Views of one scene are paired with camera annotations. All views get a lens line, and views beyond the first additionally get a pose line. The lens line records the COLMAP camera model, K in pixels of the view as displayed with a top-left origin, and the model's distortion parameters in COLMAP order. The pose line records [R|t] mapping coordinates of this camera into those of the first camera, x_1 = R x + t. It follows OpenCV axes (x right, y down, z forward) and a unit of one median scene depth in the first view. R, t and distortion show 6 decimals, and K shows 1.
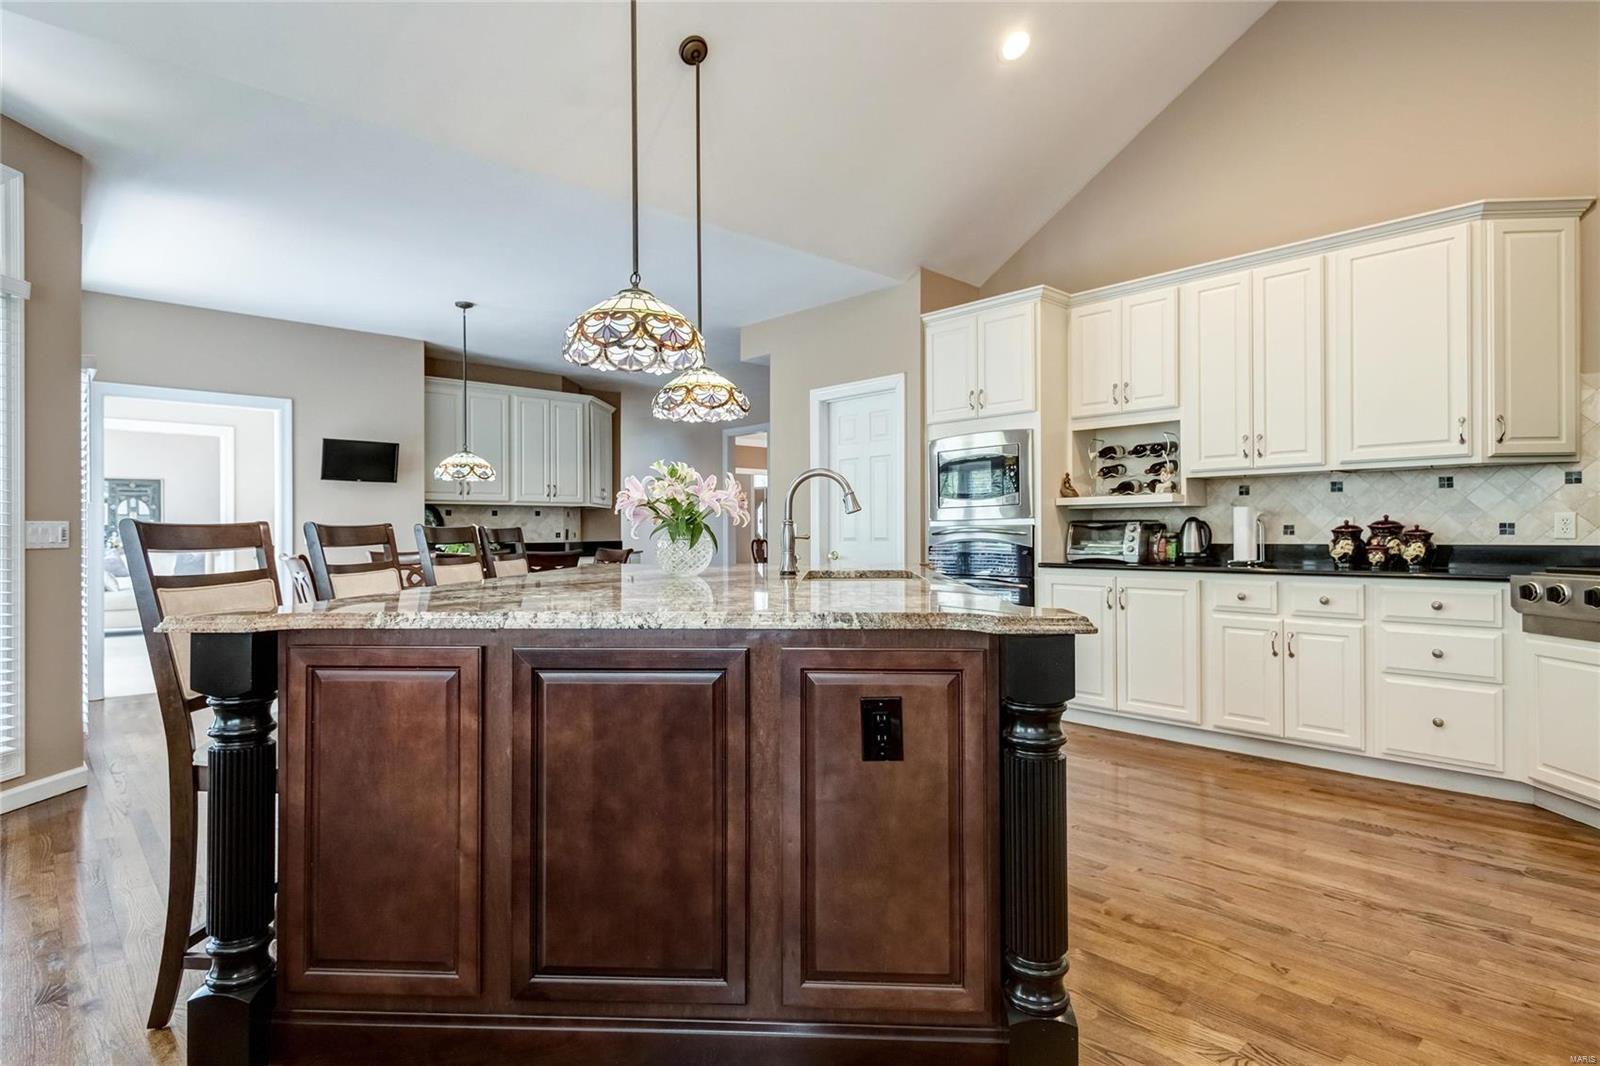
lens RADIAL K [[845.4, 0, 794.2], [0, 845.4, 528.0], [0, 0, 1]] dist [0.018141, -0.005616]
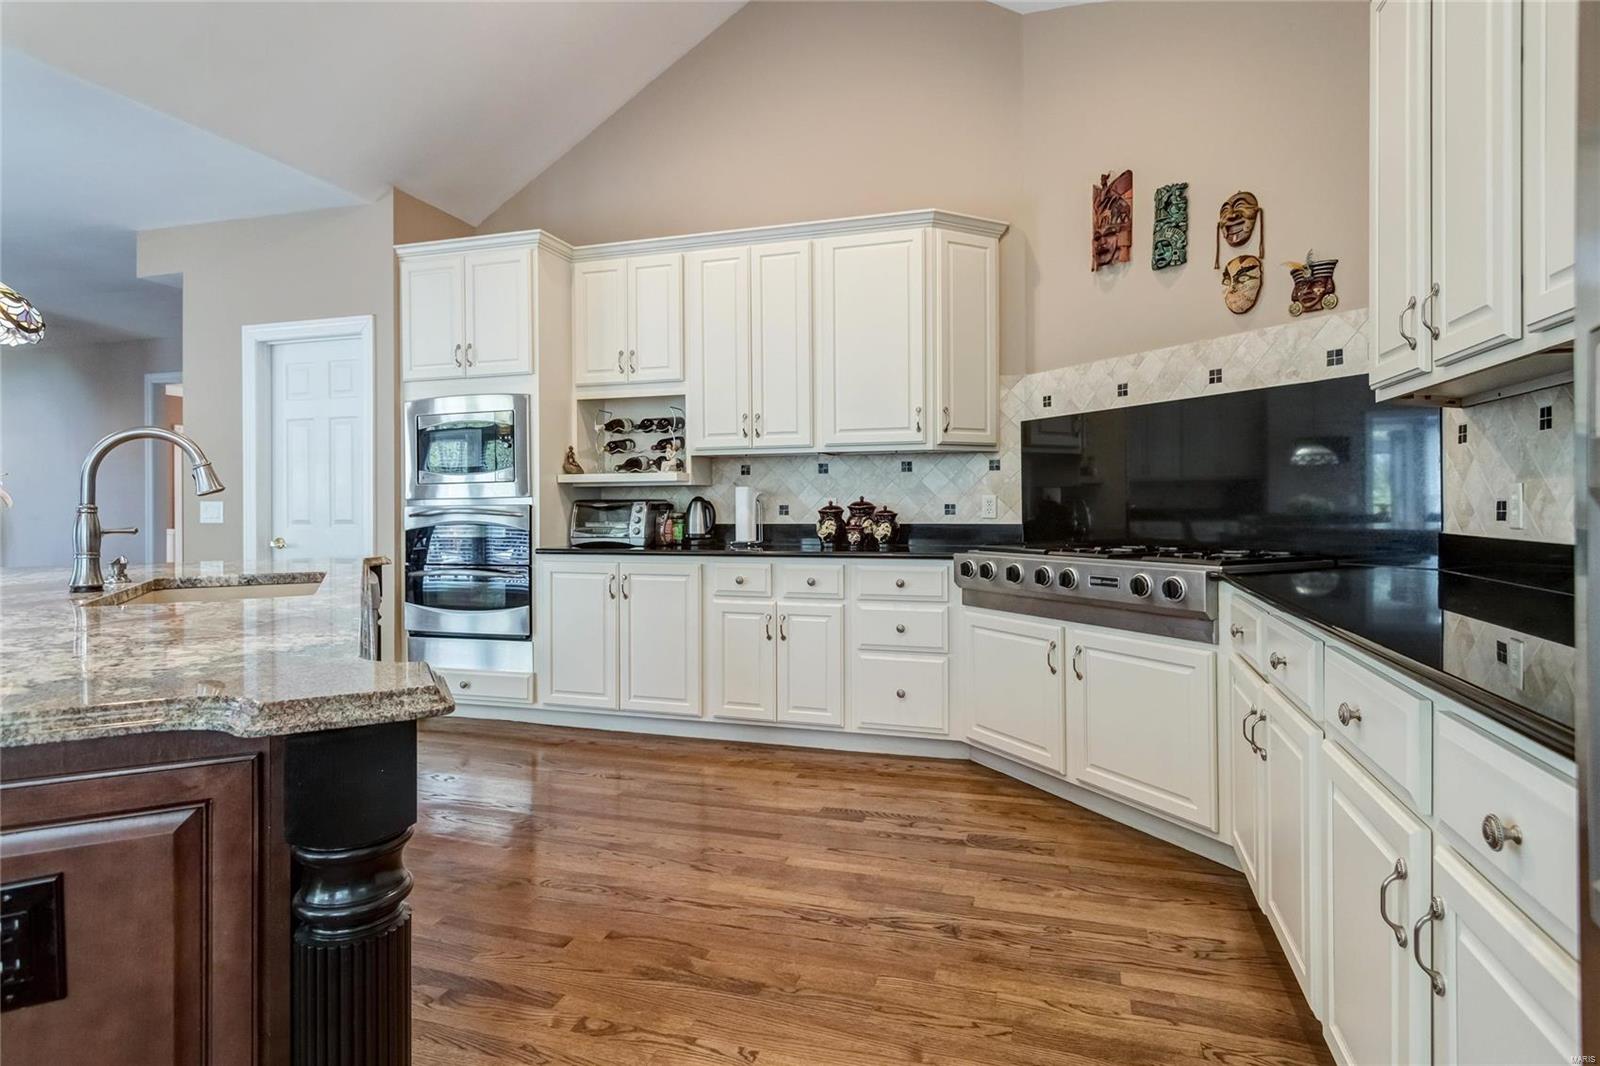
lens RADIAL K [[845.4, 0, 798.2], [0, 845.4, 500.1], [0, 0, 1]] dist [0.018141, -0.005616]
pose [[0.864574, 0.000852, 0.502504, 0.103188], [-0.000461, 0.999999, -0.000904, -0.009885], [-0.502504, 0.000550, 0.864574, 0.137885]]
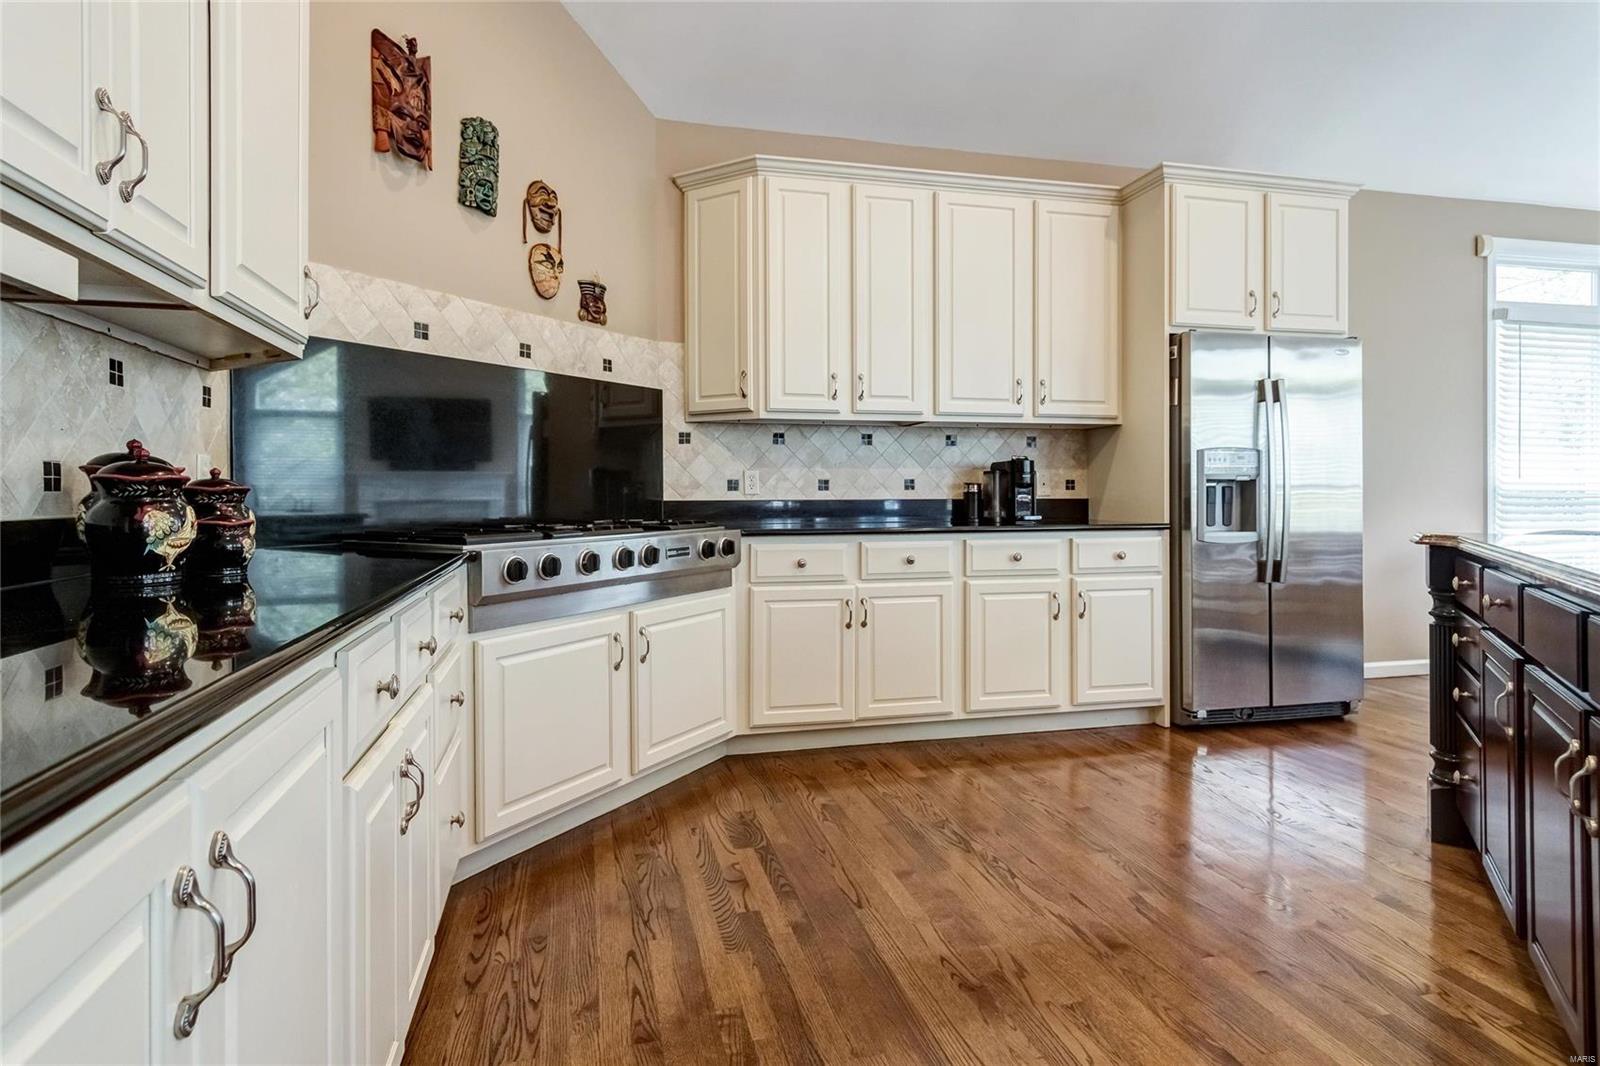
lens RADIAL K [[845.4, 0, 788.6], [0, 845.4, 497.2], [0, 0, 1]] dist [0.018141, -0.005616]
pose [[-0.882423, 0.006665, 0.470410, 0.256339], [0.005631, 0.999978, -0.003606, 0.013756], [-0.470423, -0.000533, -0.882441, 1.219915]]
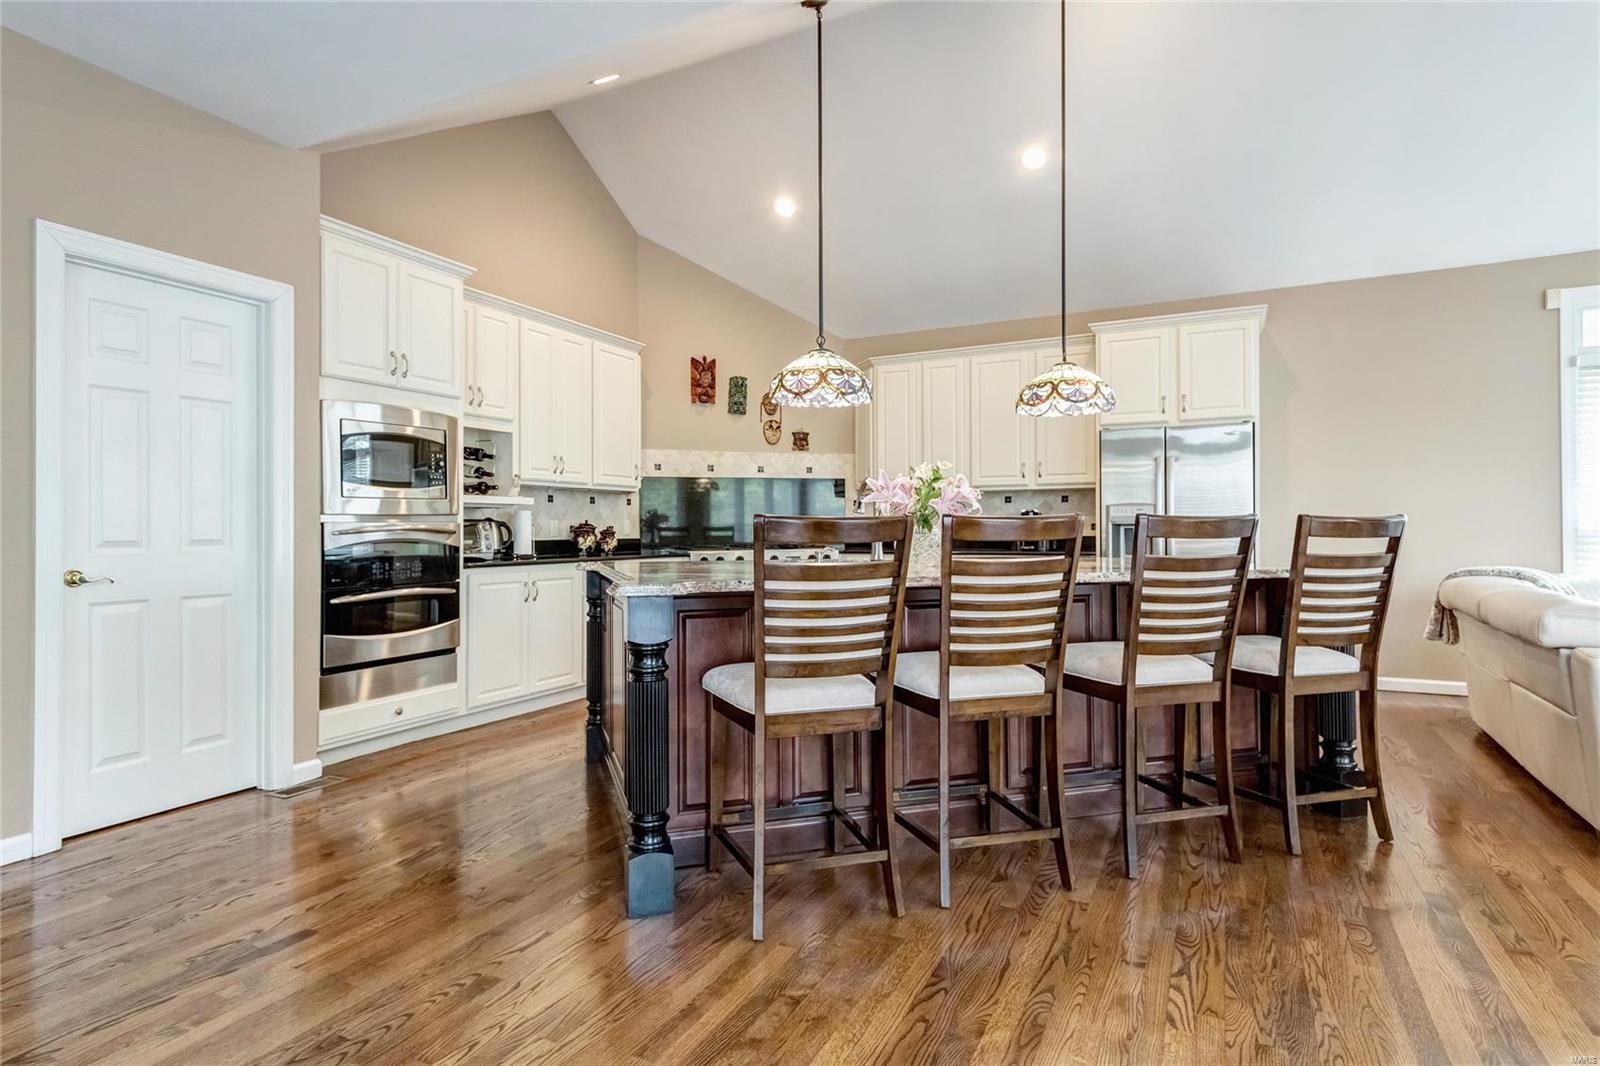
lens RADIAL K [[845.4, 0, 787.6], [0, 845.4, 537.3], [0, 0, 1]] dist [0.018141, -0.005616]
pose [[-0.350140, -0.001593, 0.936696, -0.862727], [0.000484, 0.999998, 0.001881, 0.013207], [-0.936697, 0.001112, -0.350138, 1.212228]]
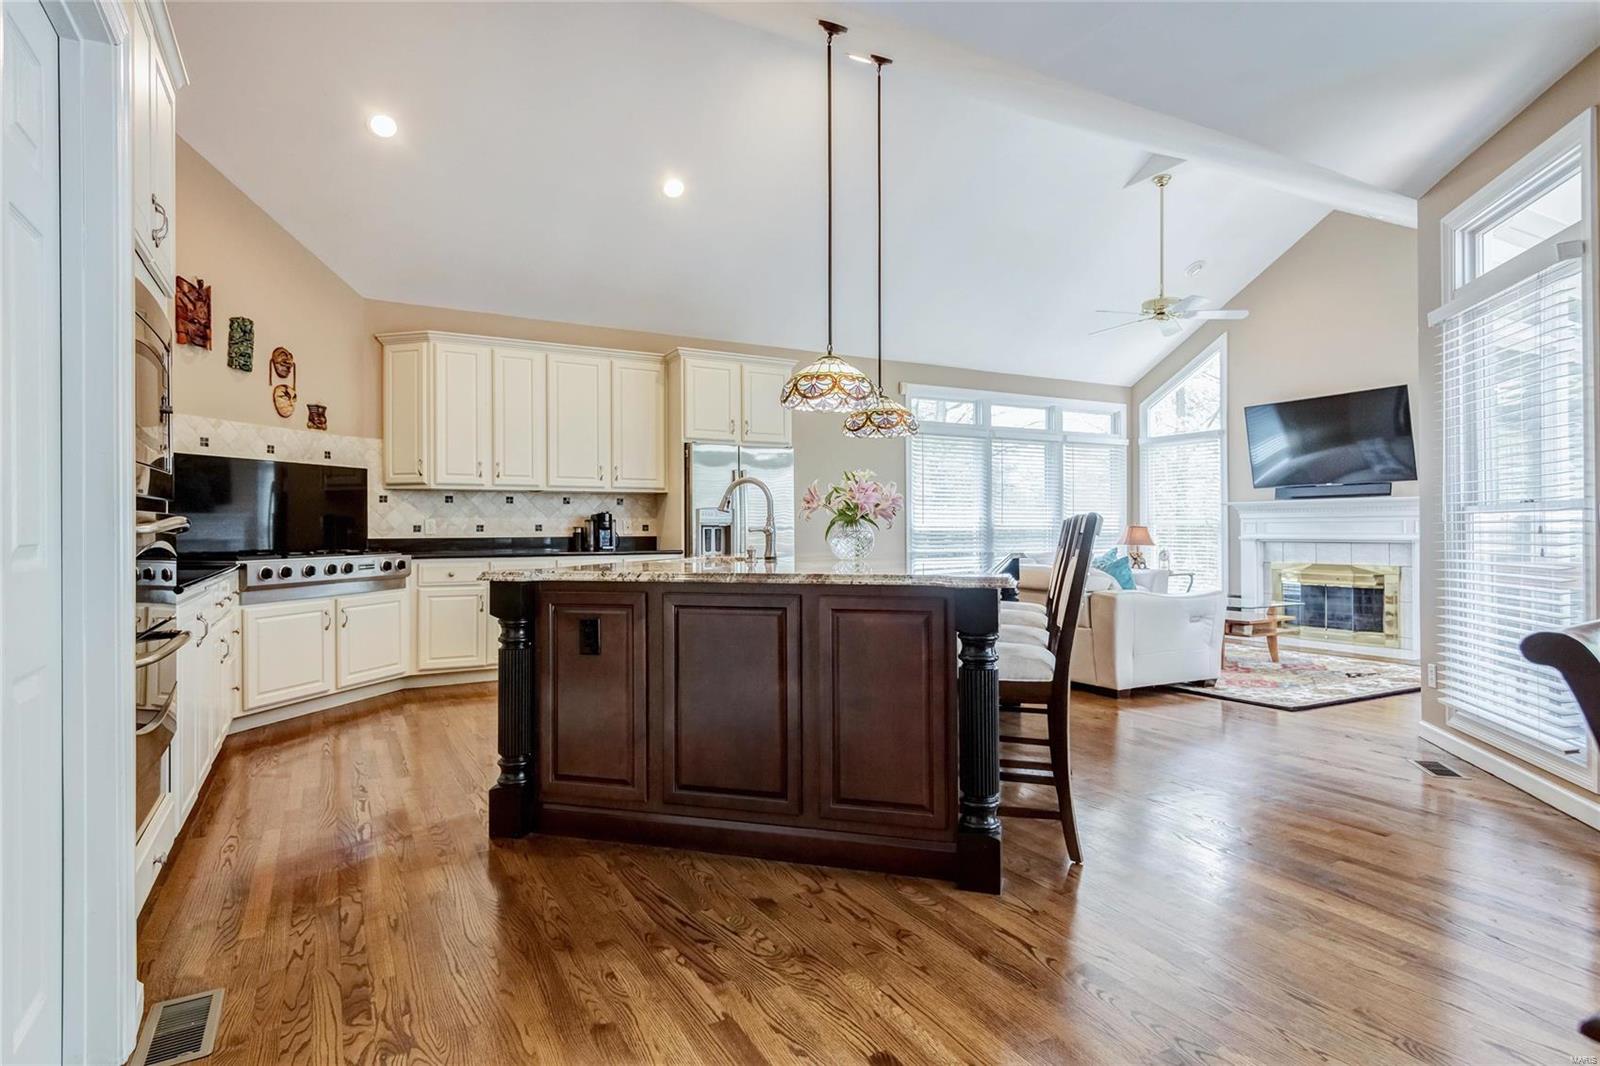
lens RADIAL K [[845.4, 0, 797.4], [0, 845.4, 523.6], [0, 0, 1]] dist [0.018141, -0.005616]
pose [[-0.974019, 0.012555, 0.226117, -0.264183], [0.009261, 0.999835, -0.015626, 0.017754], [-0.226276, -0.013126, -0.973975, 1.752420]]
